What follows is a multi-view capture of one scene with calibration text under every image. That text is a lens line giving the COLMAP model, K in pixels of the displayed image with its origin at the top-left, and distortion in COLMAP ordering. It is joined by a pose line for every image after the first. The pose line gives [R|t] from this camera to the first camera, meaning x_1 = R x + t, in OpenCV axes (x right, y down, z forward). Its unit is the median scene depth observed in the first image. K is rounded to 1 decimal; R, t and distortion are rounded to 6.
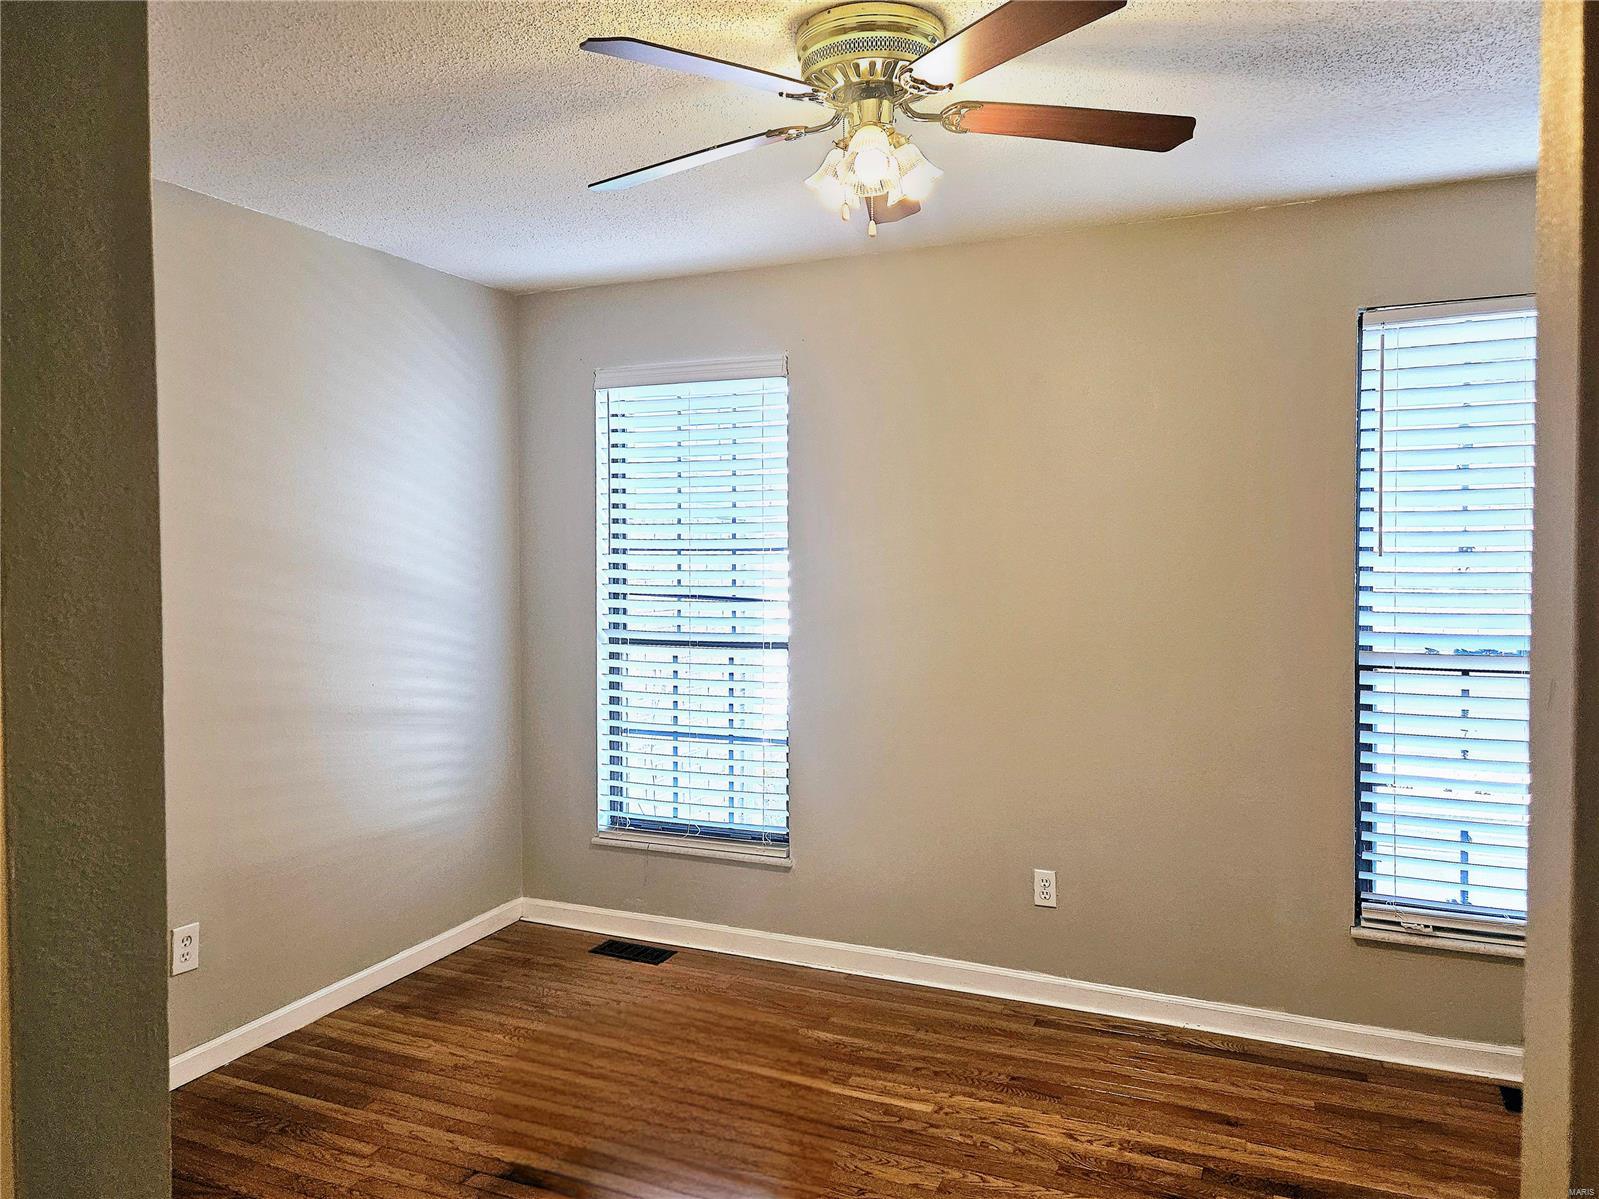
lens RADIAL K [[1115.8, 0, 799.5], [0, 1115.8, 599.5], [0, 0, 1]] dist [0.045442, -0.002480]
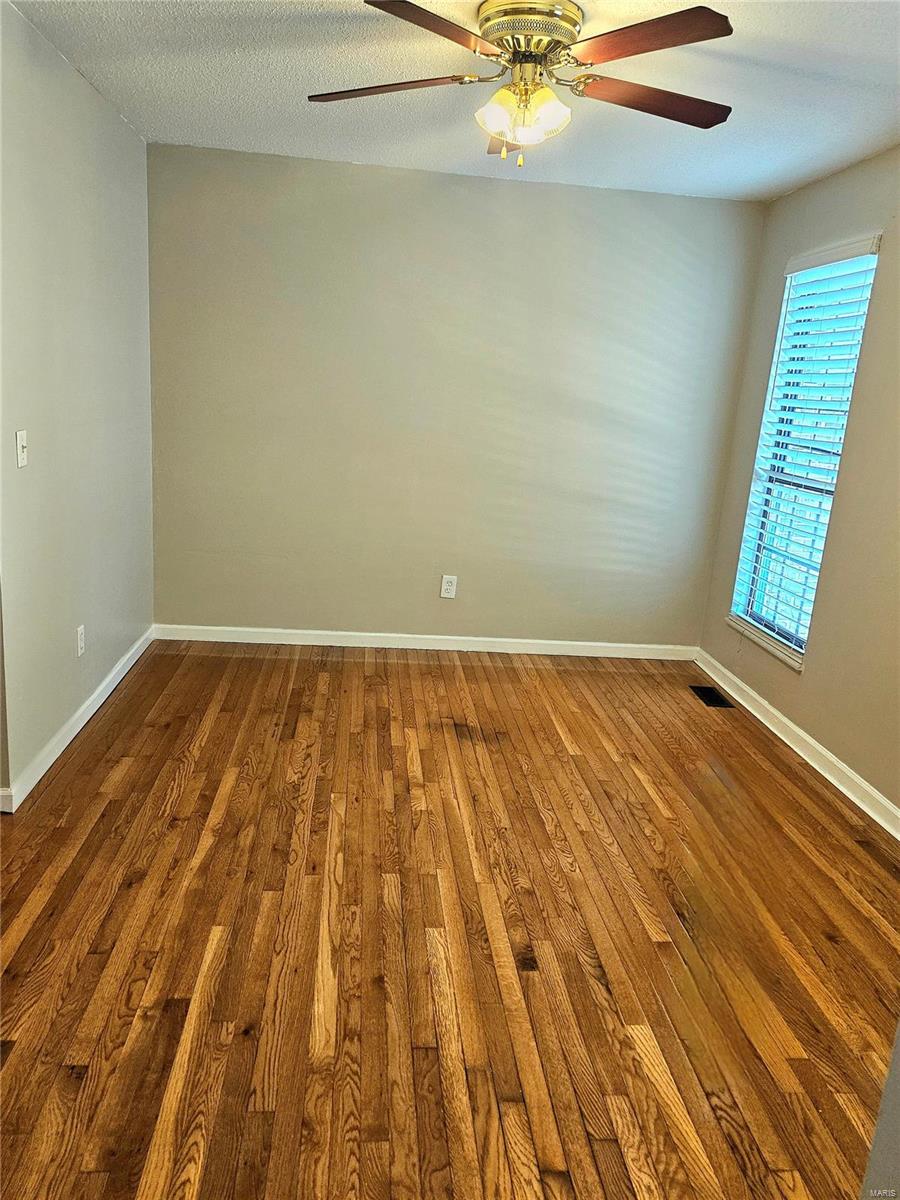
lens RADIAL K [[837.4, 0, 450.0], [0, 837.4, 600.0], [0, 0, 1]] dist [0.045442, -0.002480]
pose [[0.521307, 0.257031, -0.813741, 0.576524], [-0.119217, 0.966147, 0.228796, -0.009991], [0.845001, -0.022262, 0.534302, 0.168709]]
